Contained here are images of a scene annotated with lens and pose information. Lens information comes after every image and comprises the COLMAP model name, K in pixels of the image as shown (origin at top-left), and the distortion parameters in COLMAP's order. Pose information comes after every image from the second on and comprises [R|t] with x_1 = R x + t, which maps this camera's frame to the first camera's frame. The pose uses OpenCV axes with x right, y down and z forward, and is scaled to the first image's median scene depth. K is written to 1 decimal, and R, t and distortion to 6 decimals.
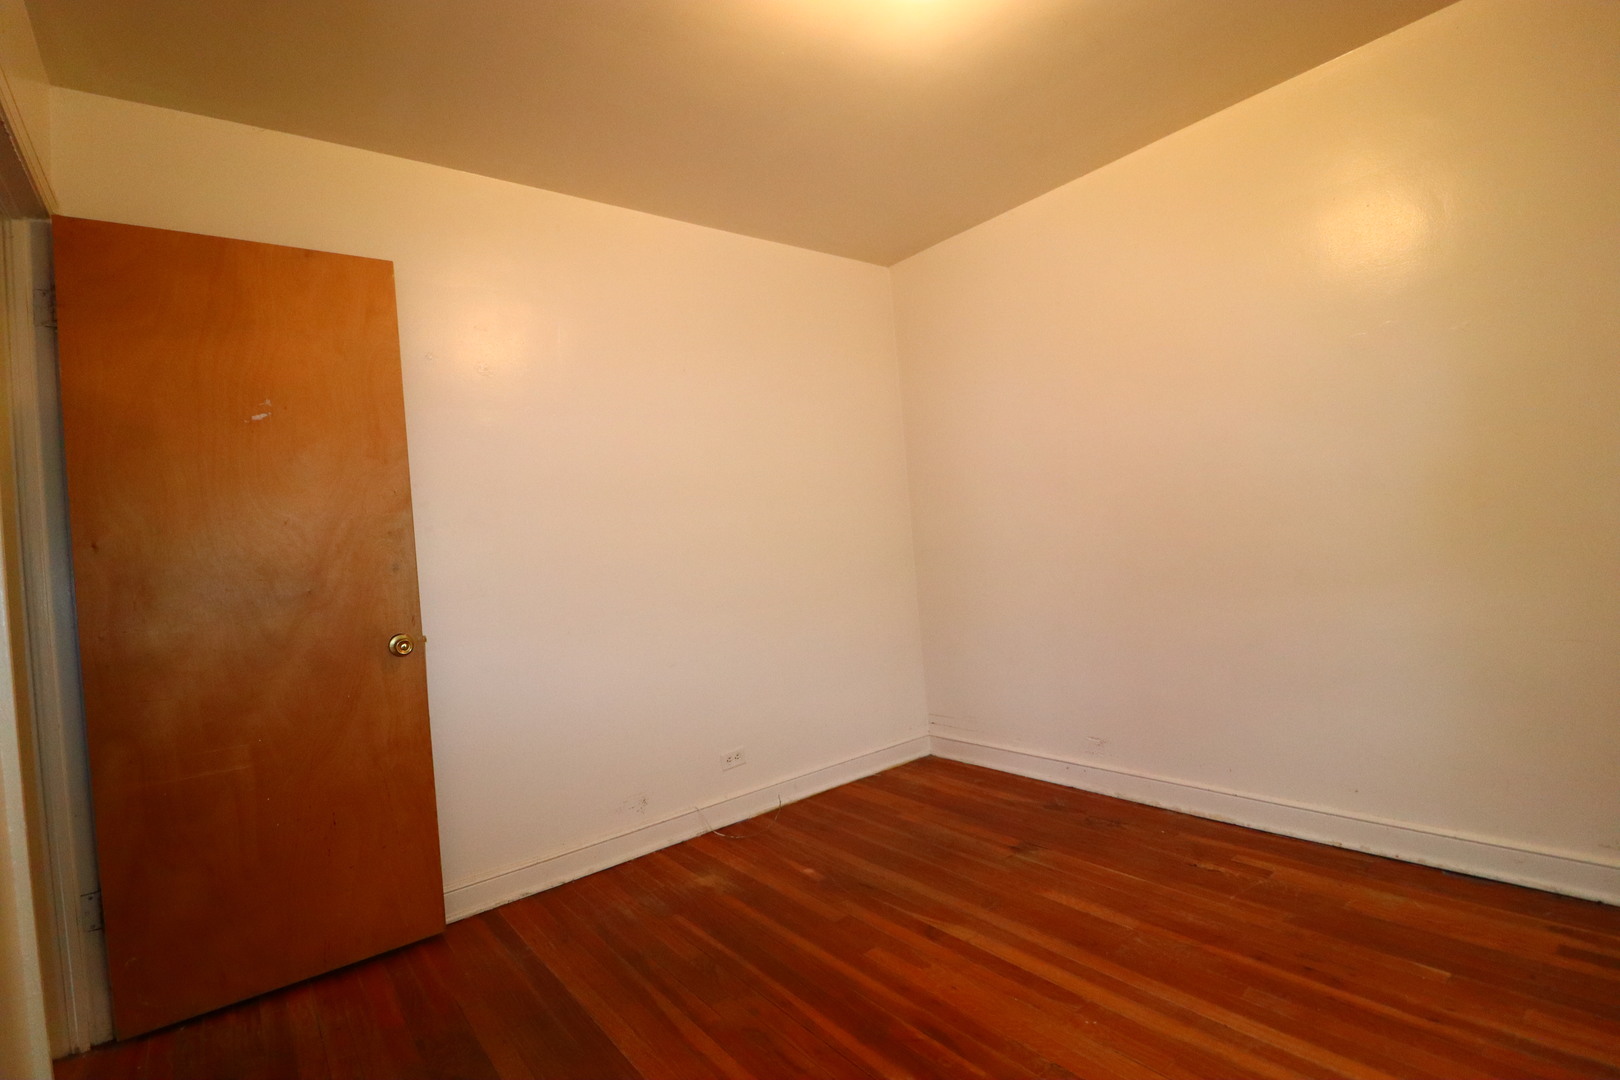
lens RADIAL K [[745.2, 0, 817.9], [0, 745.2, 535.9], [0, 0, 1]] dist [0.000744, -0.014178]
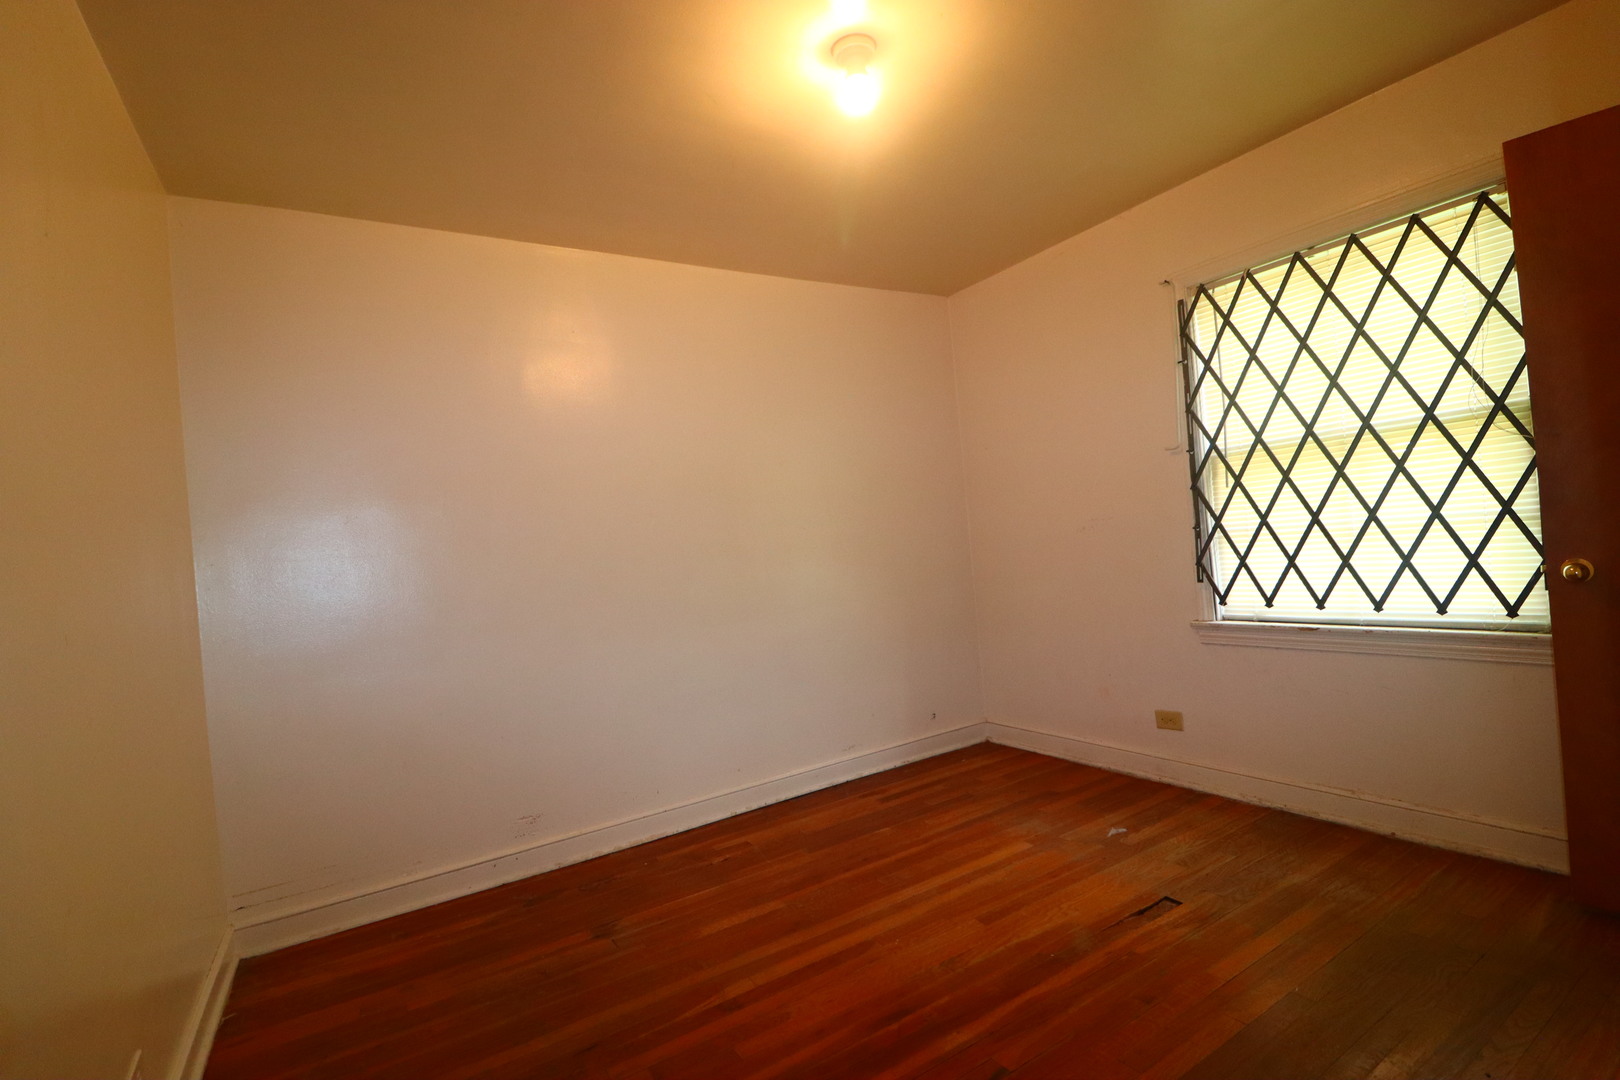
lens RADIAL K [[745.2, 0, 817.9], [0, 745.2, 535.9], [0, 0, 1]] dist [0.000744, -0.014178]
pose [[0.123378, 0.083060, 0.988878, -0.762479], [0.071069, 0.993193, -0.092289, 0.047545], [-0.989812, 0.081665, 0.116635, 0.712087]]
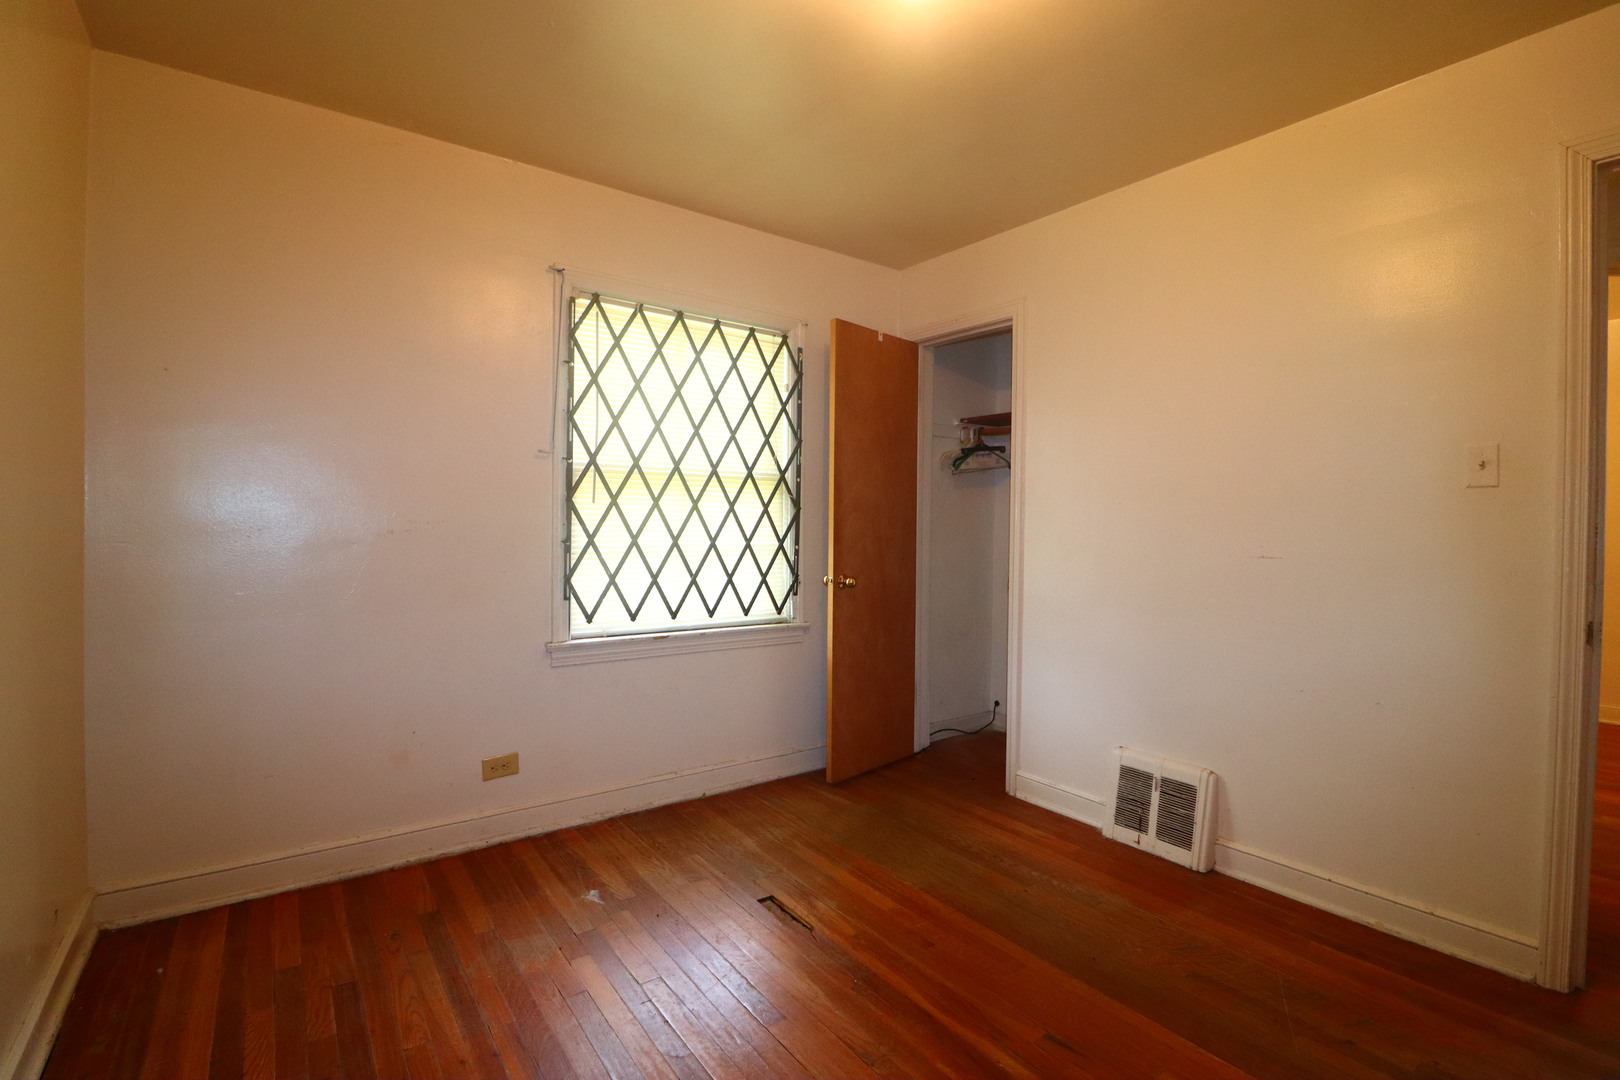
lens RADIAL K [[745.2, 0, 817.9], [0, 745.2, 535.9], [0, 0, 1]] dist [0.000744, -0.014178]
pose [[-0.996597, 0.069590, 0.044173, 0.208911], [0.069658, 0.997571, 0.000008, -0.027512], [-0.044065, 0.003085, -0.999024, 1.458737]]
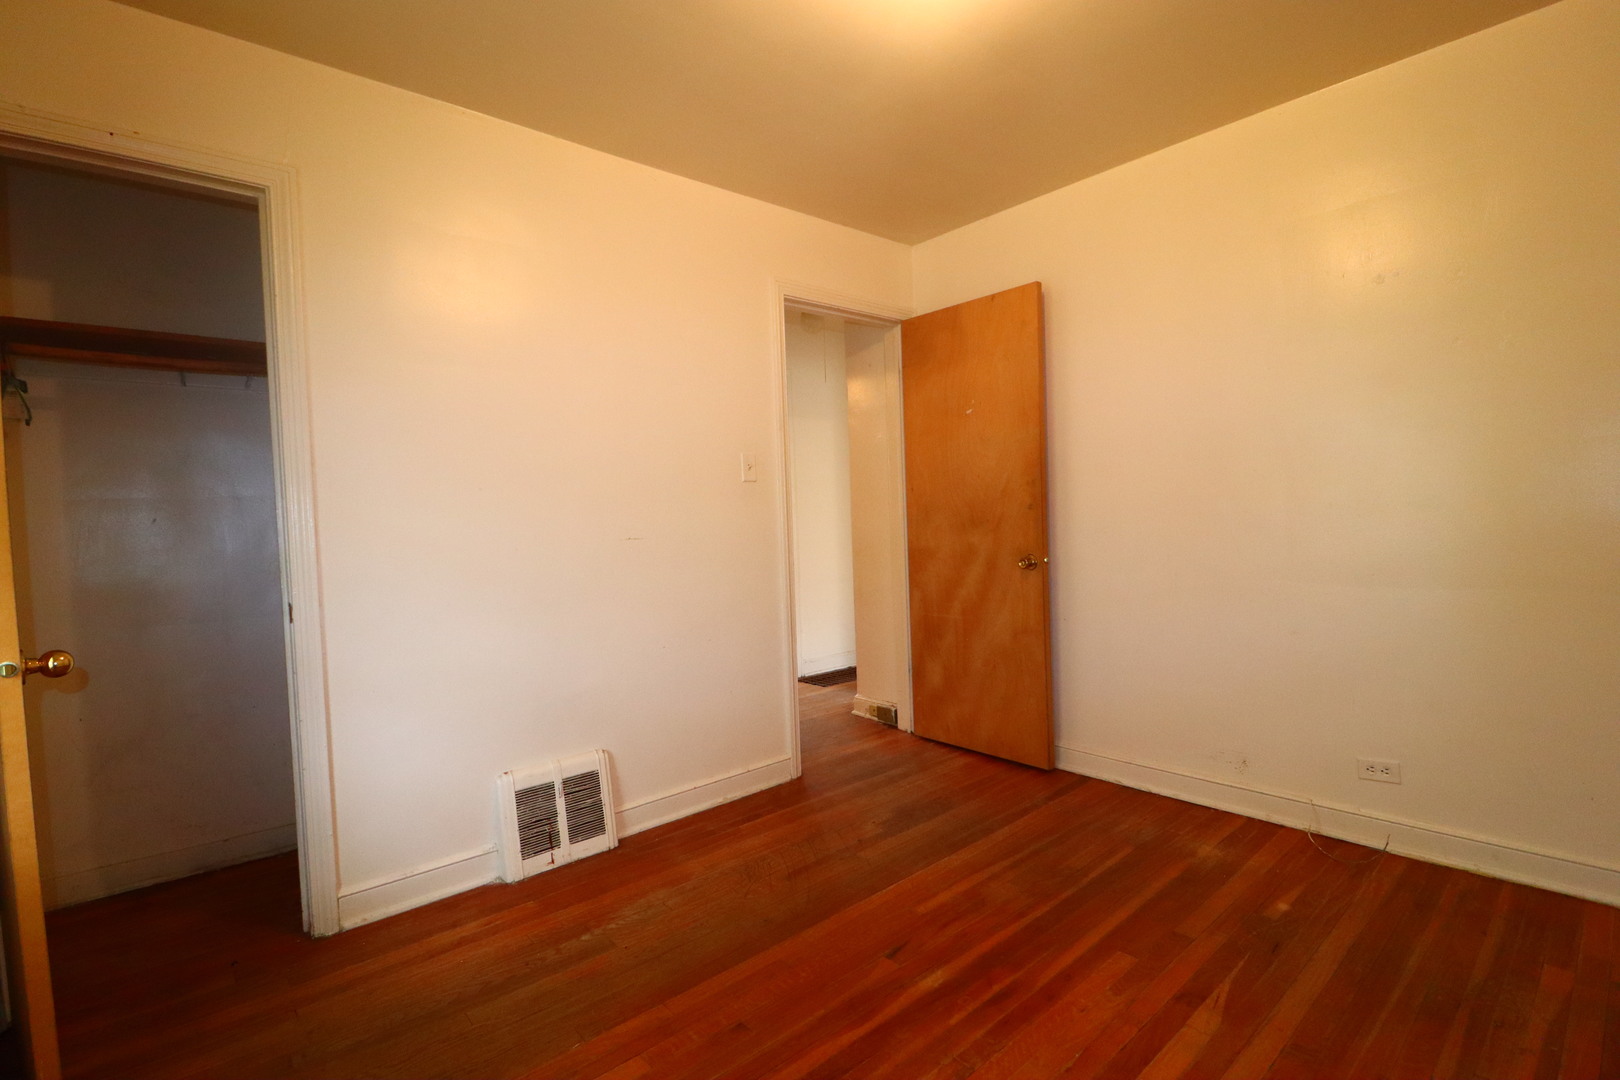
lens RADIAL K [[745.2, 0, 817.9], [0, 745.2, 535.9], [0, 0, 1]] dist [0.000744, -0.014178]
pose [[0.045780, 0.106578, -0.993250, 0.862387], [0.041321, 0.993239, 0.108482, -0.076816], [0.998097, -0.046008, 0.041067, 0.560110]]
